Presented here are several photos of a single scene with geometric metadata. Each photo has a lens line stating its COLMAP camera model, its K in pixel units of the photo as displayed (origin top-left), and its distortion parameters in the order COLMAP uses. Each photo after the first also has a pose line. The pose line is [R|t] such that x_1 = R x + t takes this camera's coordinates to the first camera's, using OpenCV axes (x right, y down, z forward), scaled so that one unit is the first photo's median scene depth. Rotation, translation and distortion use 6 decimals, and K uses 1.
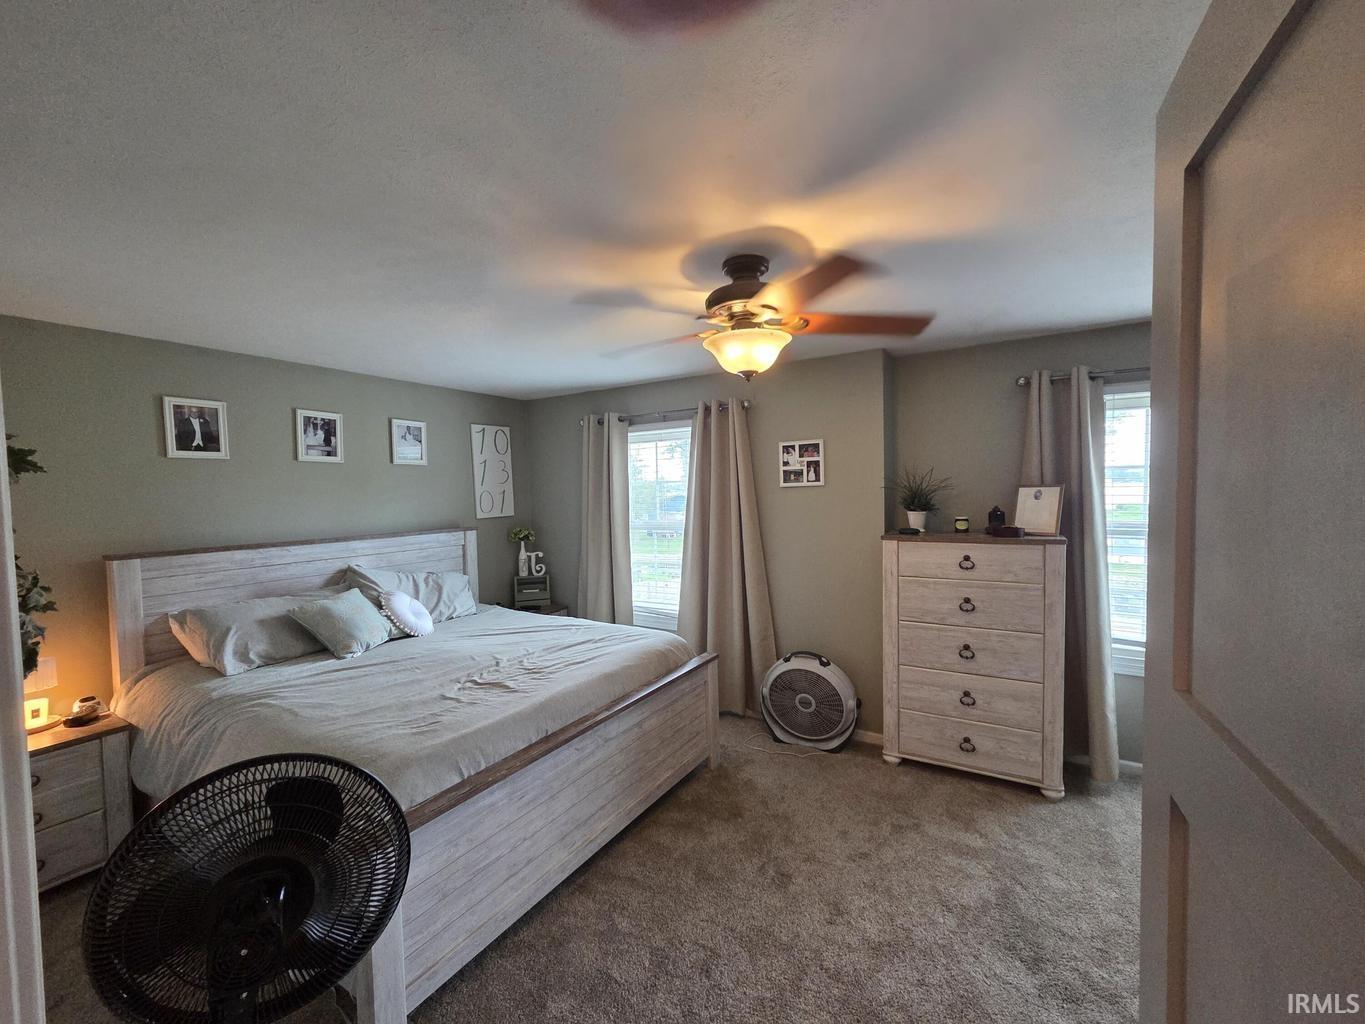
lens RADIAL K [[559.2, 0, 696.5], [0, 559.2, 513.2], [0, 0, 1]] dist [0.005280, -0.001298]
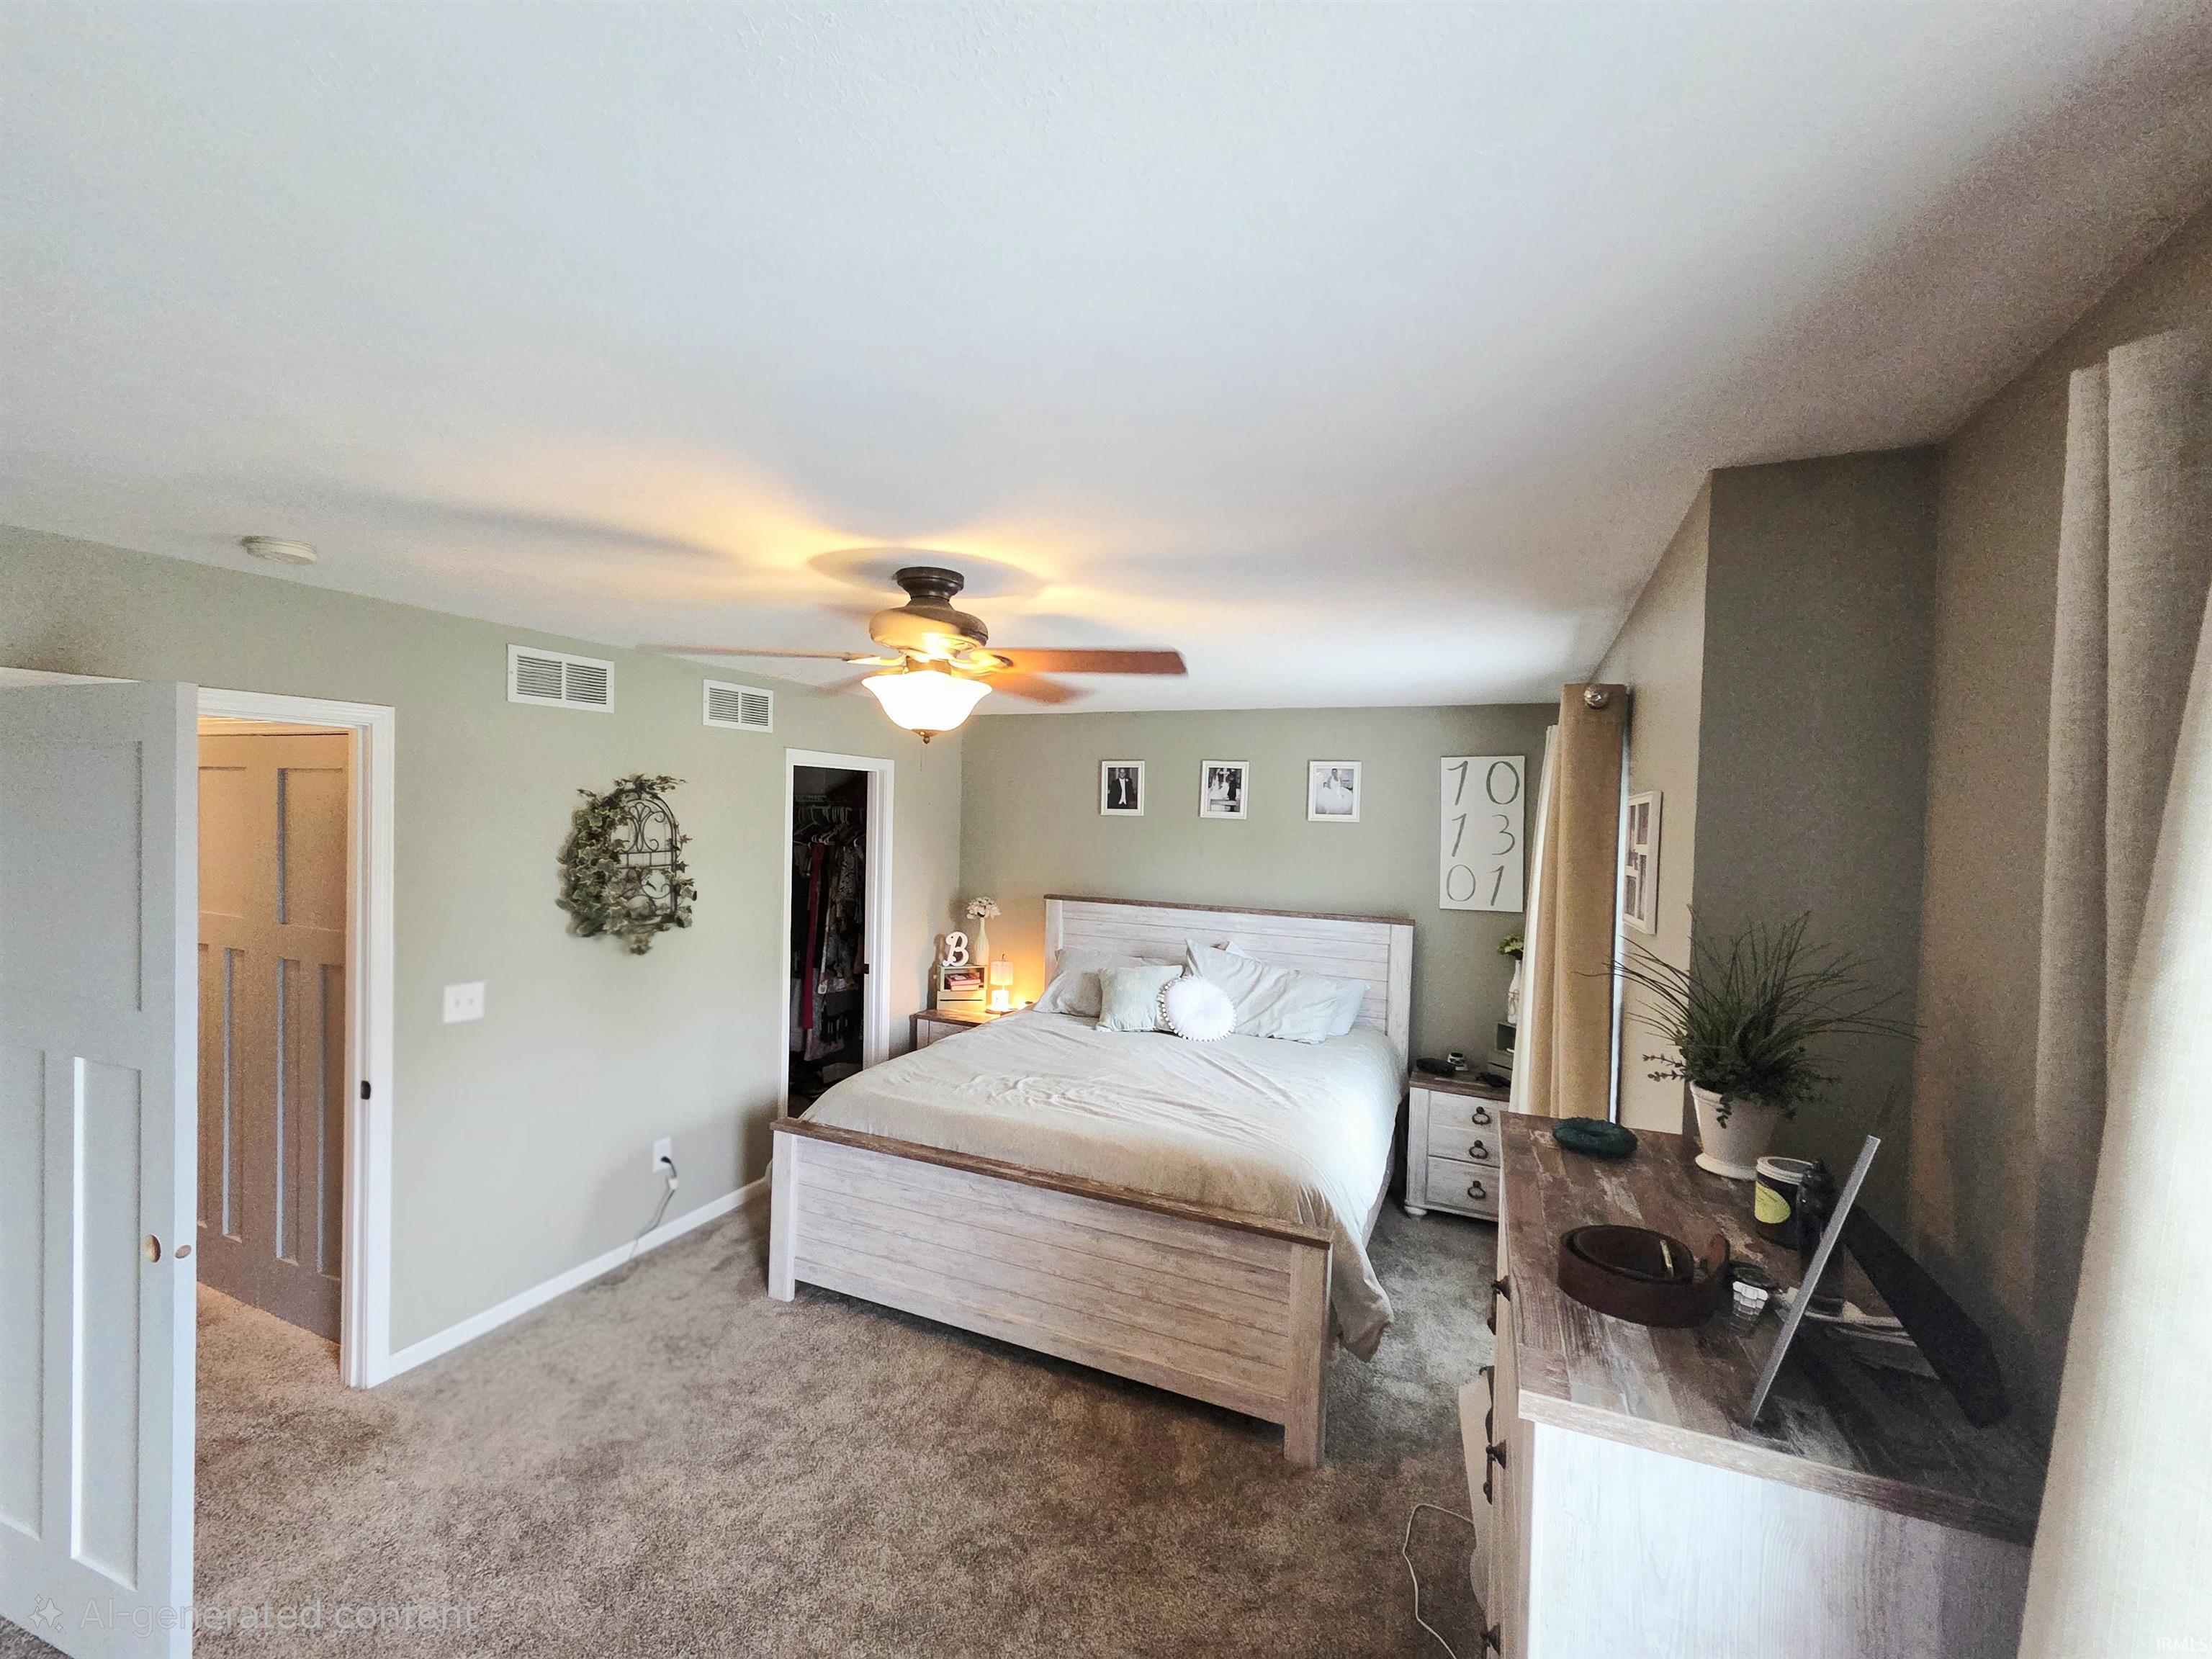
lens RADIAL K [[906.1, 0, 1075.1], [0, 906.1, 828.2], [0, 0, 1]] dist [0.005280, -0.001298]
pose [[0.112728, 0.039056, -0.992858, 0.876796], [-0.075288, 0.996690, 0.030658, -0.126295], [0.990769, 0.071294, 0.115295, 0.753403]]
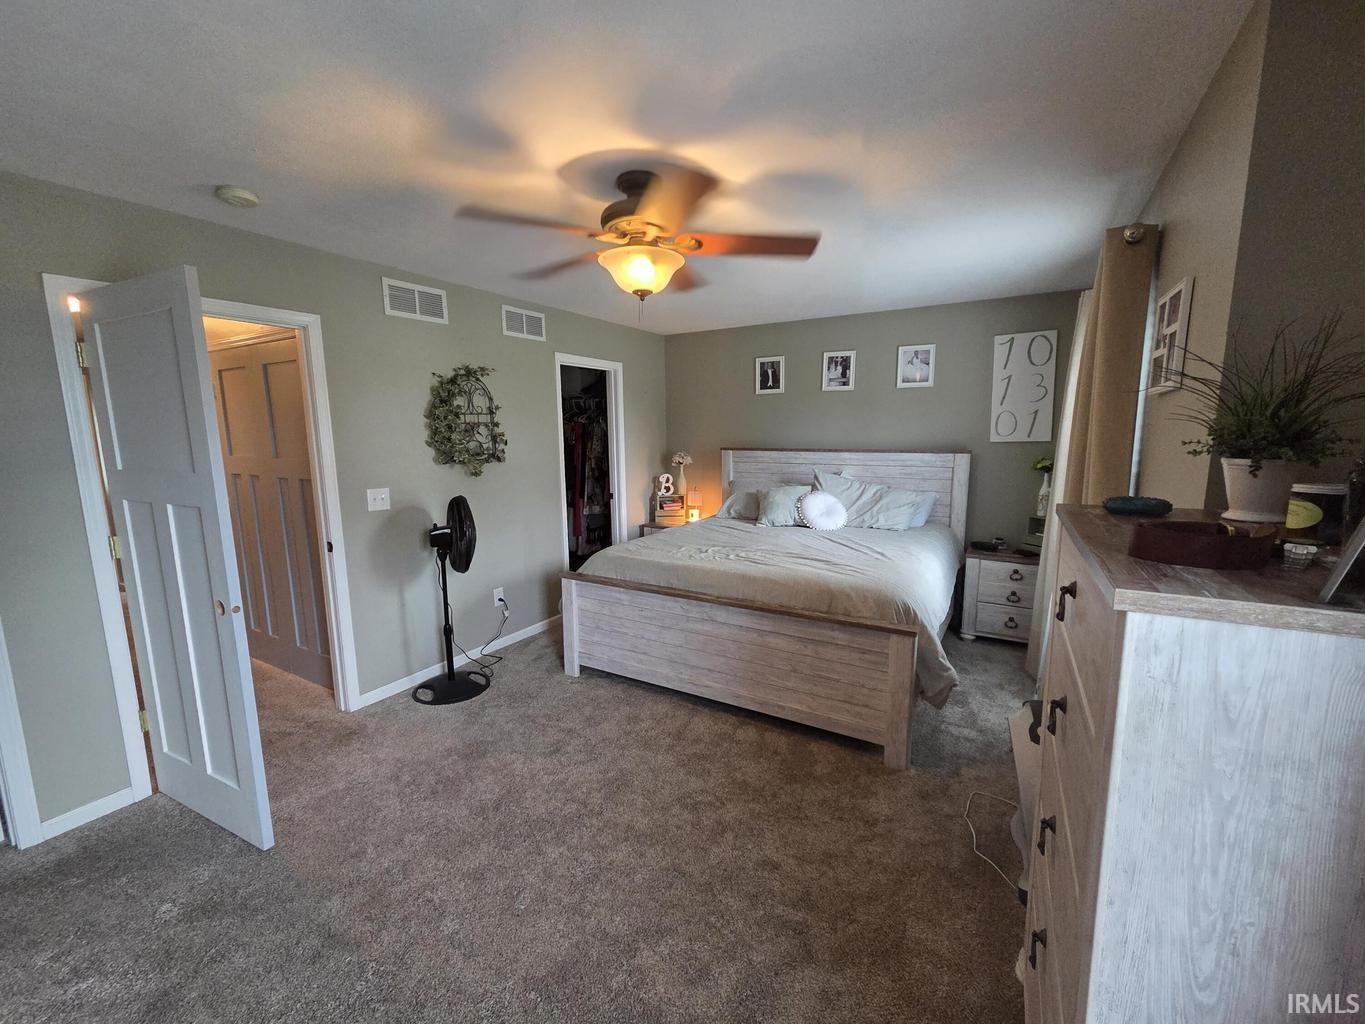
lens RADIAL K [[559.2, 0, 666.2], [0, 559.2, 508.2], [0, 0, 1]] dist [0.005280, -0.001298]
pose [[-0.008348, 0.160198, -0.987050, 0.840657], [-0.031722, 0.986545, 0.160385, -0.020920], [0.999462, 0.032650, -0.003154, 0.753150]]
